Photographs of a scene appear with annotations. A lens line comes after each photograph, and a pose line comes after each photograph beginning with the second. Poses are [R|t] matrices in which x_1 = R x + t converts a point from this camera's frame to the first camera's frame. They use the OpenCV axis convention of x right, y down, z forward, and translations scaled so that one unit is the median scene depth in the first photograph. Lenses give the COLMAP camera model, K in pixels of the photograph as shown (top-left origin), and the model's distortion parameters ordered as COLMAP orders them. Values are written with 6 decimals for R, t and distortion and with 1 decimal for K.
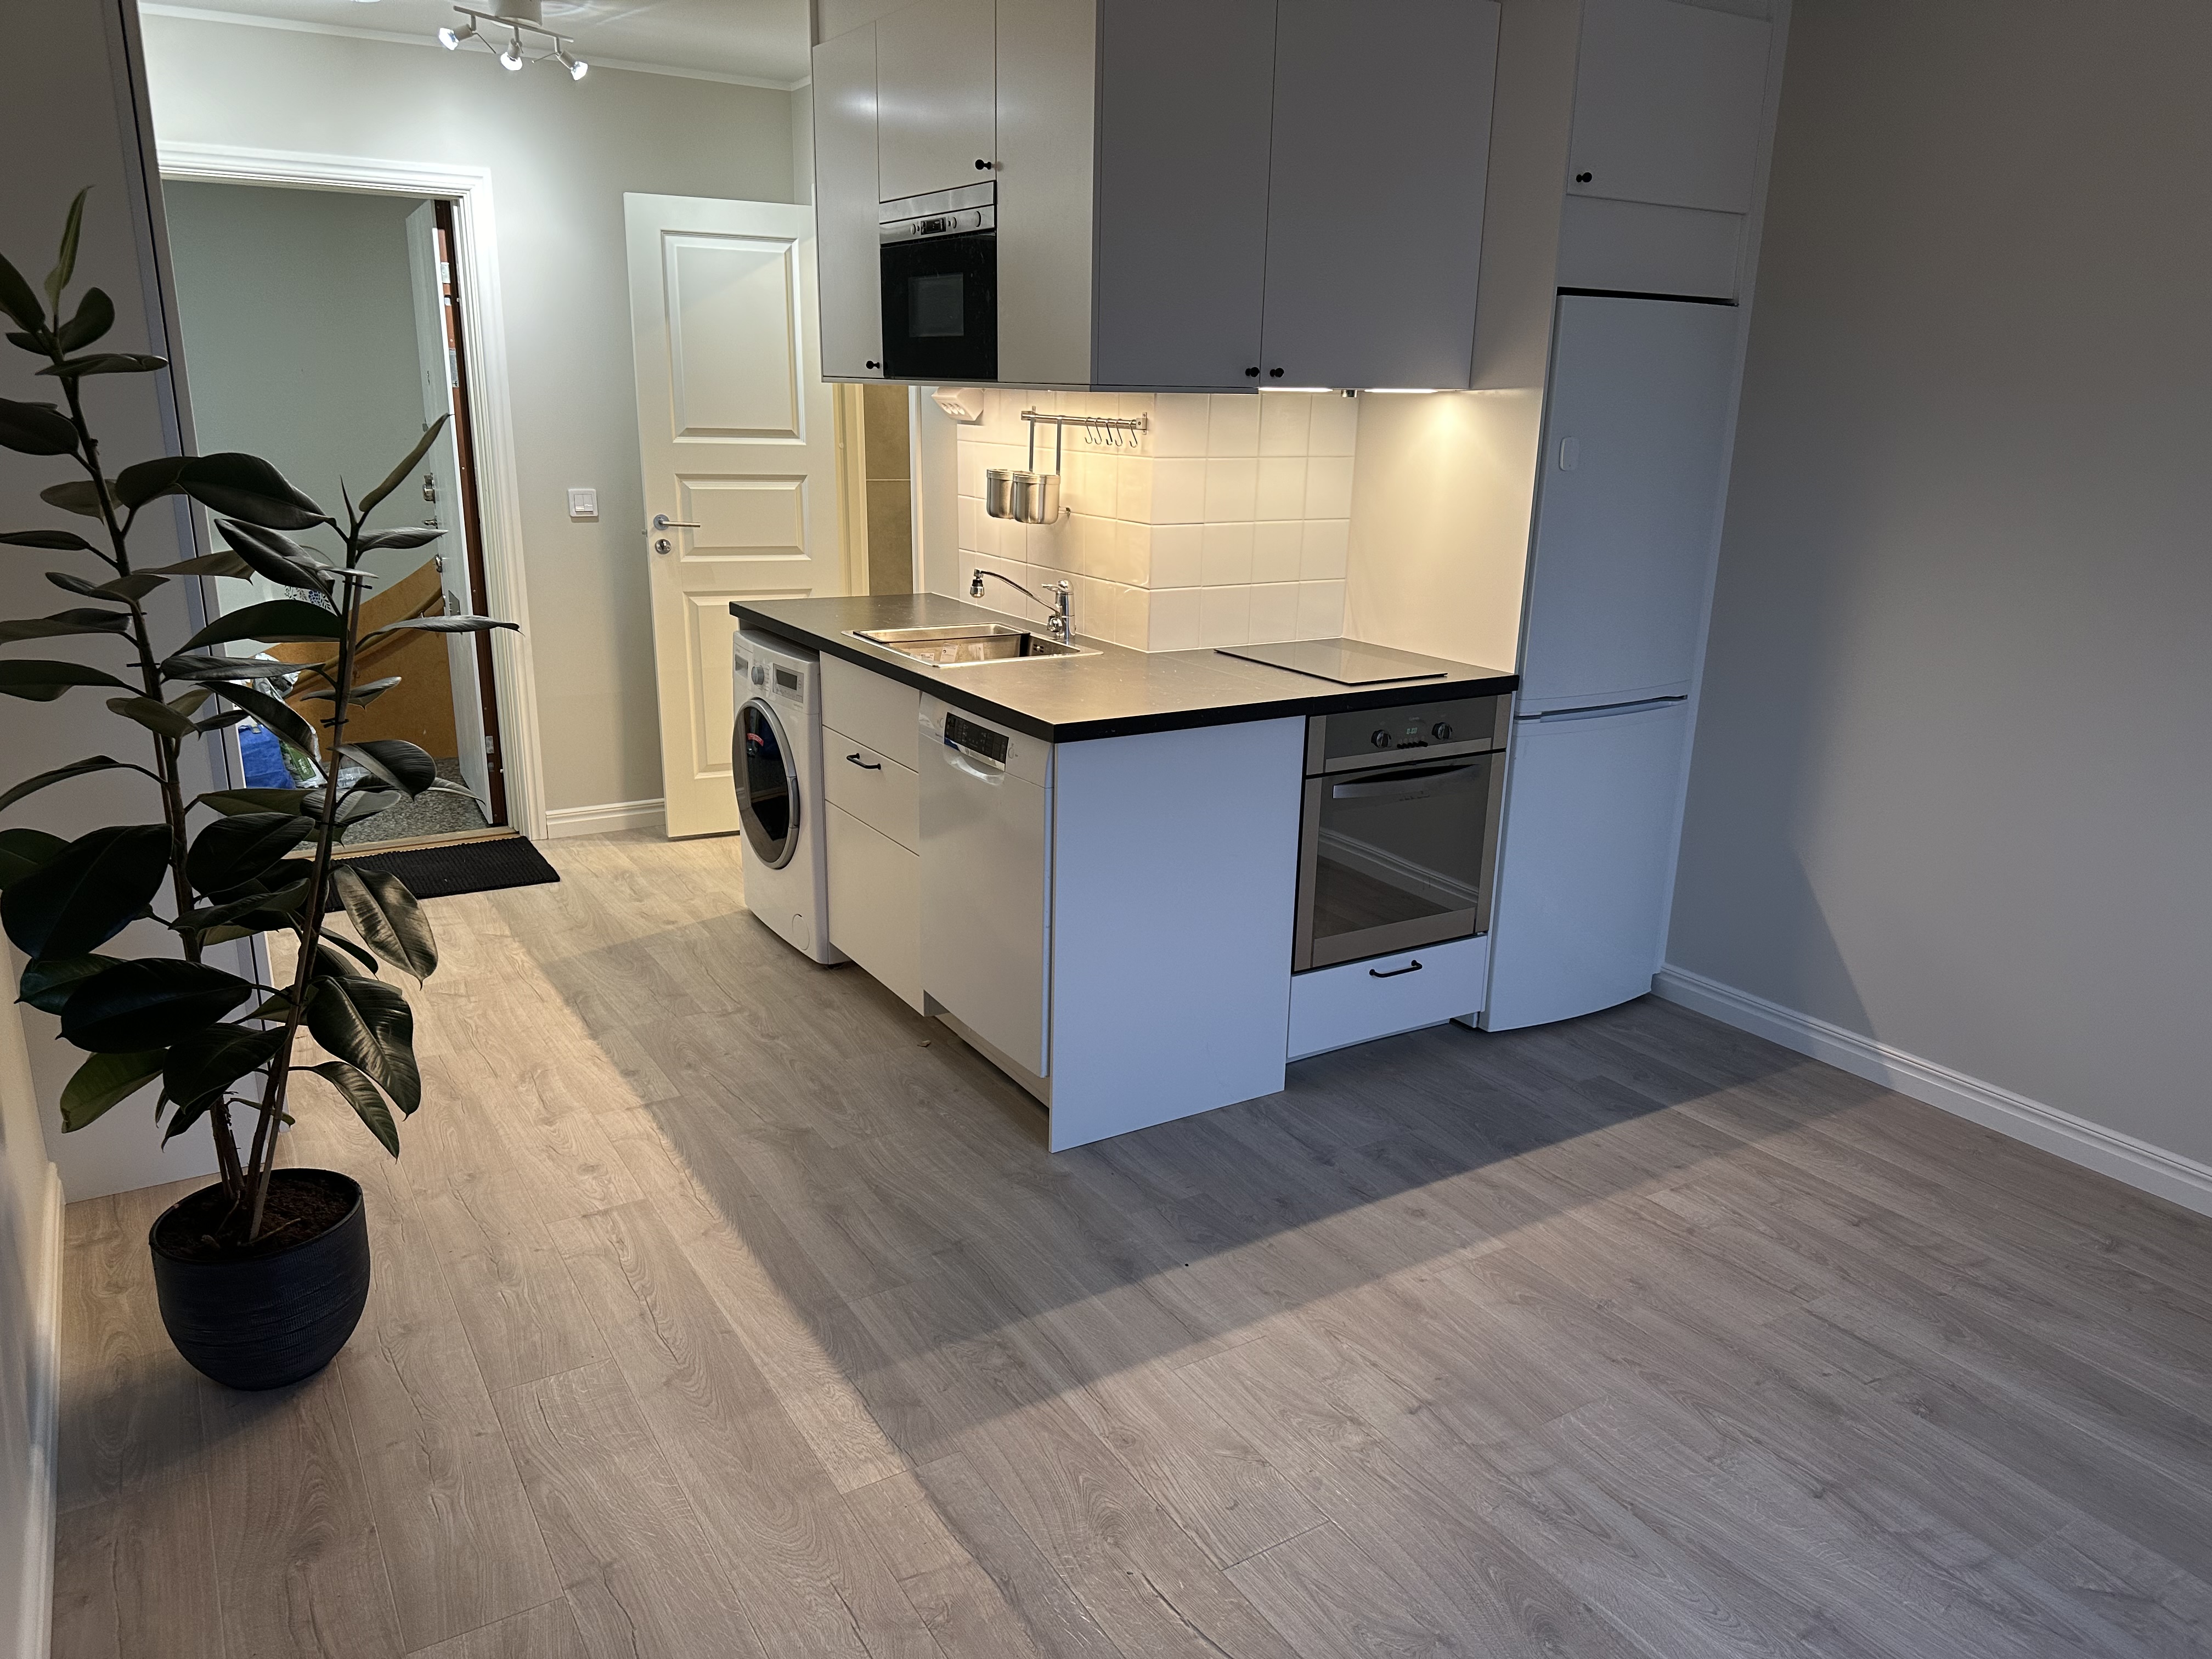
lens RADIAL K [[1543.4, 0, 1106.0], [0, 1543.4, 829.5], [0, 0, 1]] dist [0.095863, -0.155282]
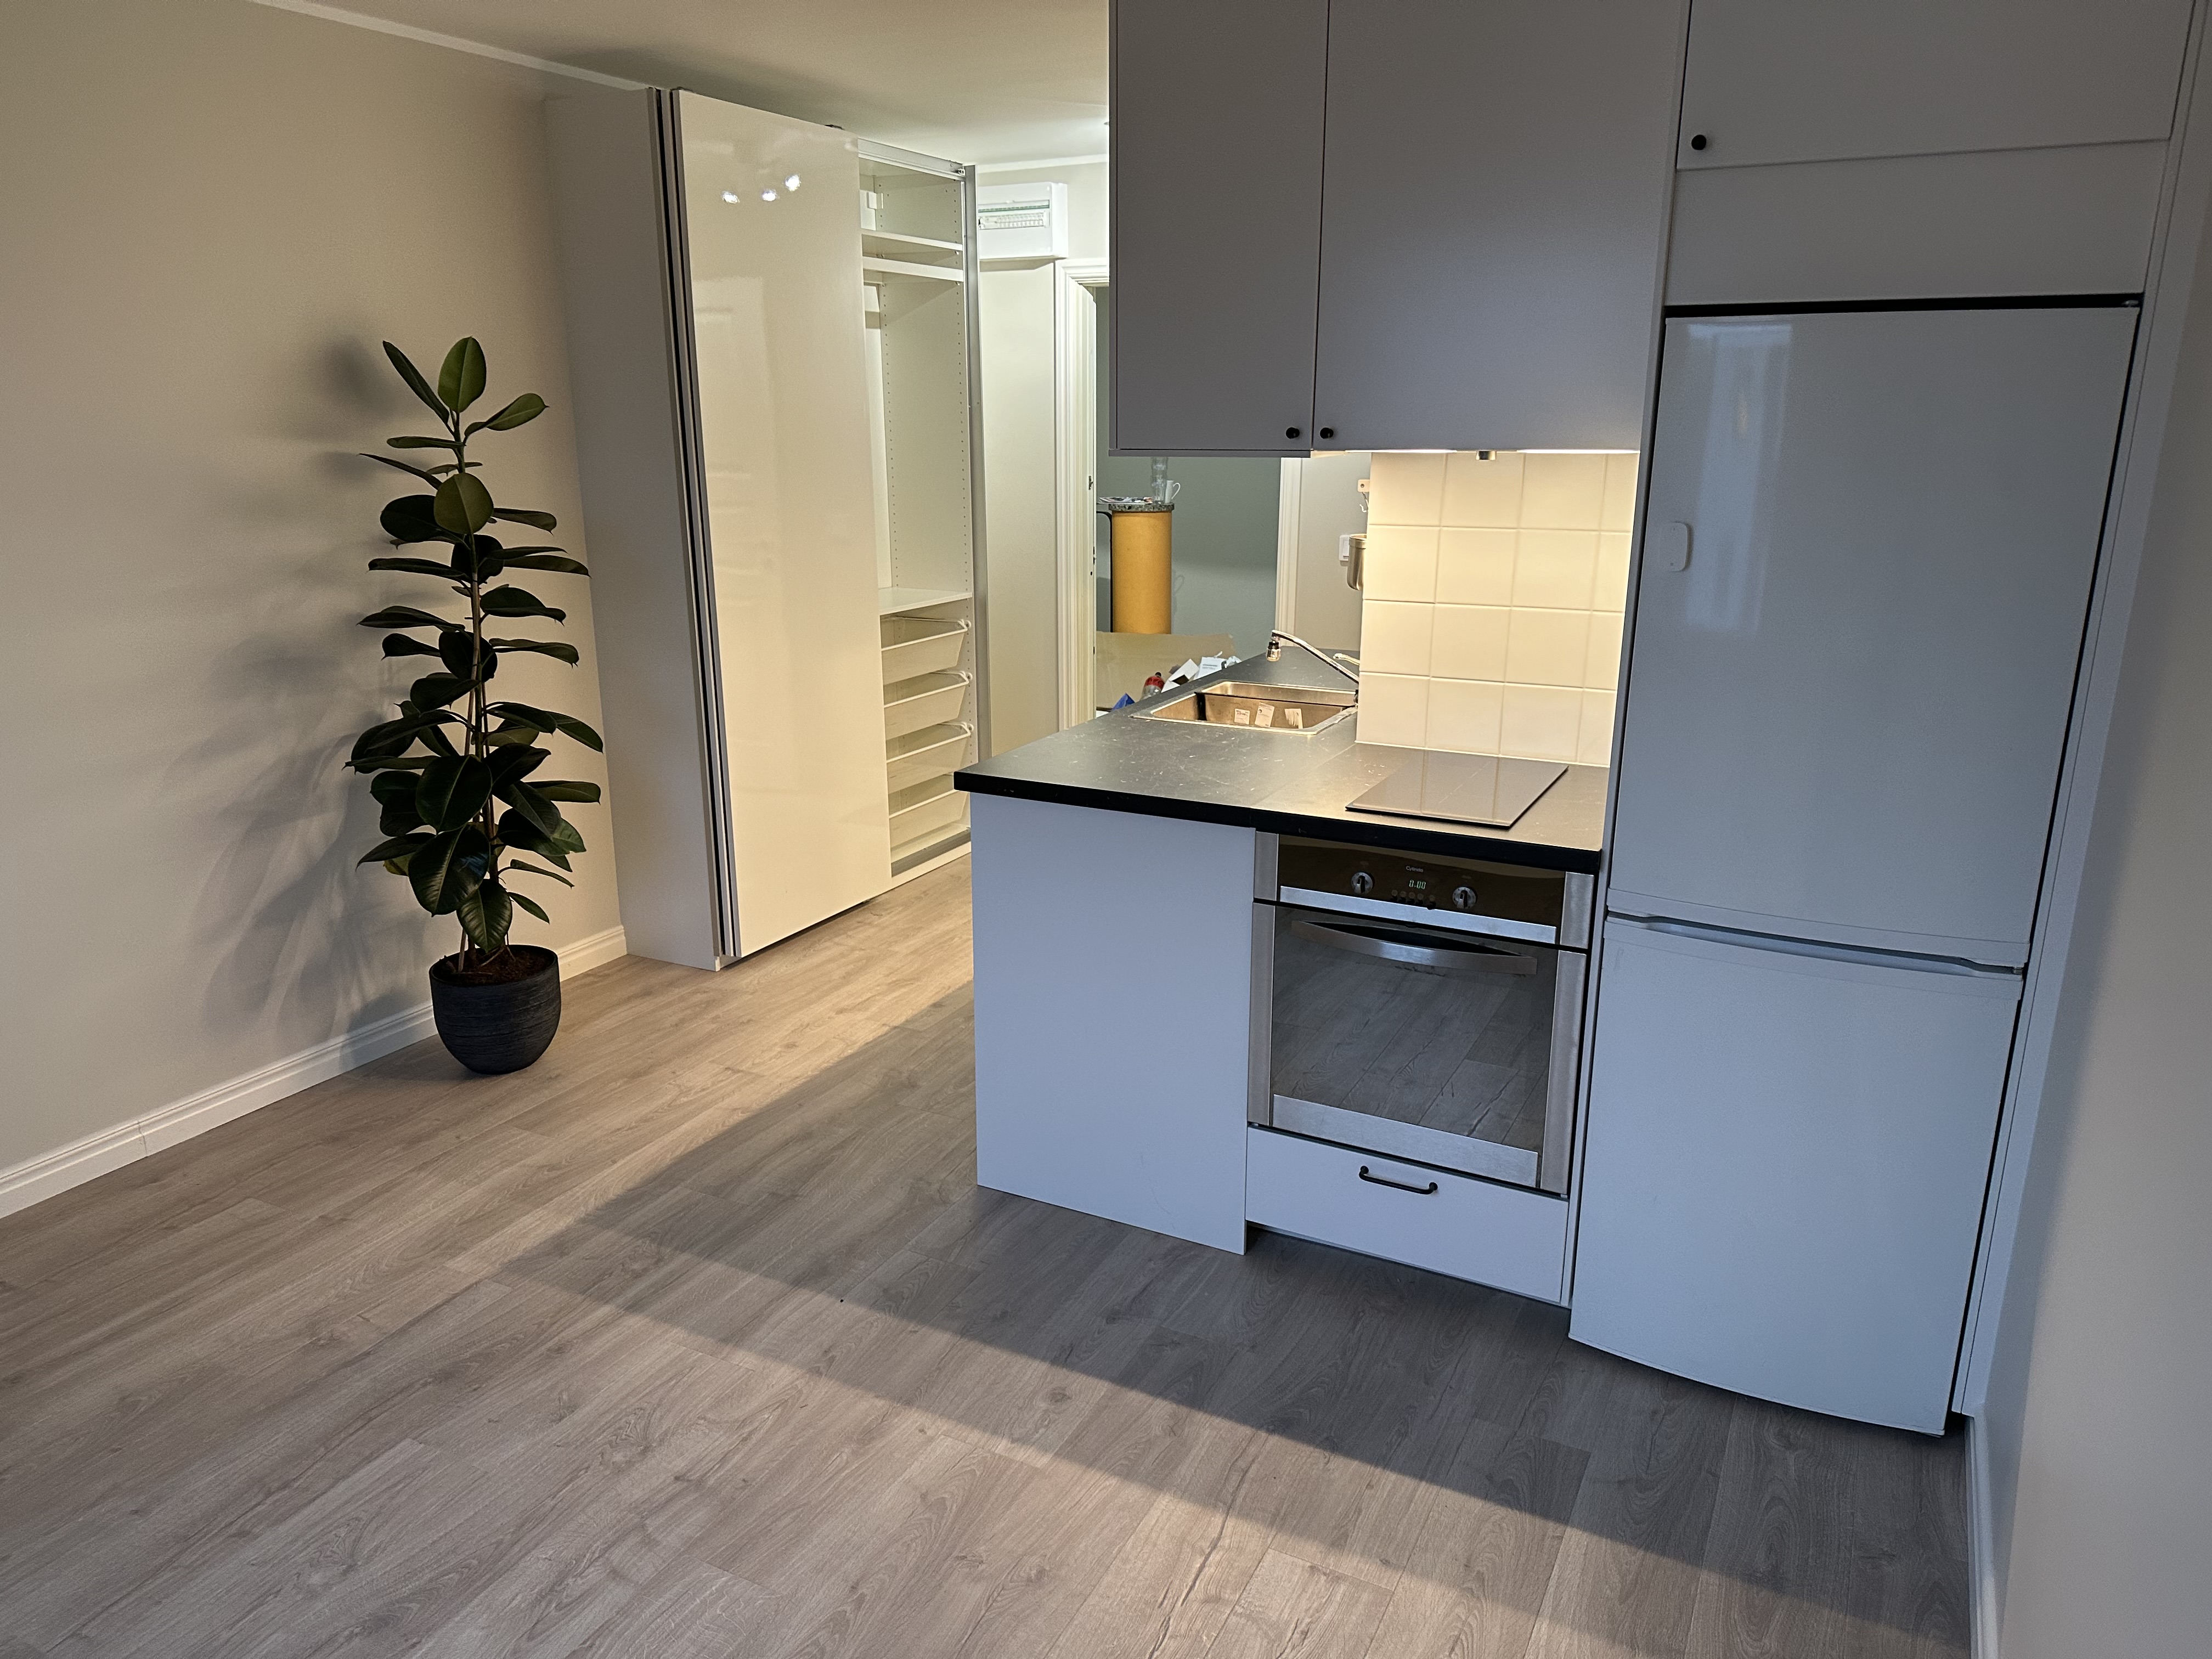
lens RADIAL K [[1543.4, 0, 1106.0], [0, 1543.4, 829.5], [0, 0, 1]] dist [0.095863, -0.155282]
pose [[0.511438, 0.208498, -0.833643, 0.807916], [-0.219844, 0.969580, 0.107623, -0.148865], [0.830723, 0.128229, 0.541717, 0.468778]]
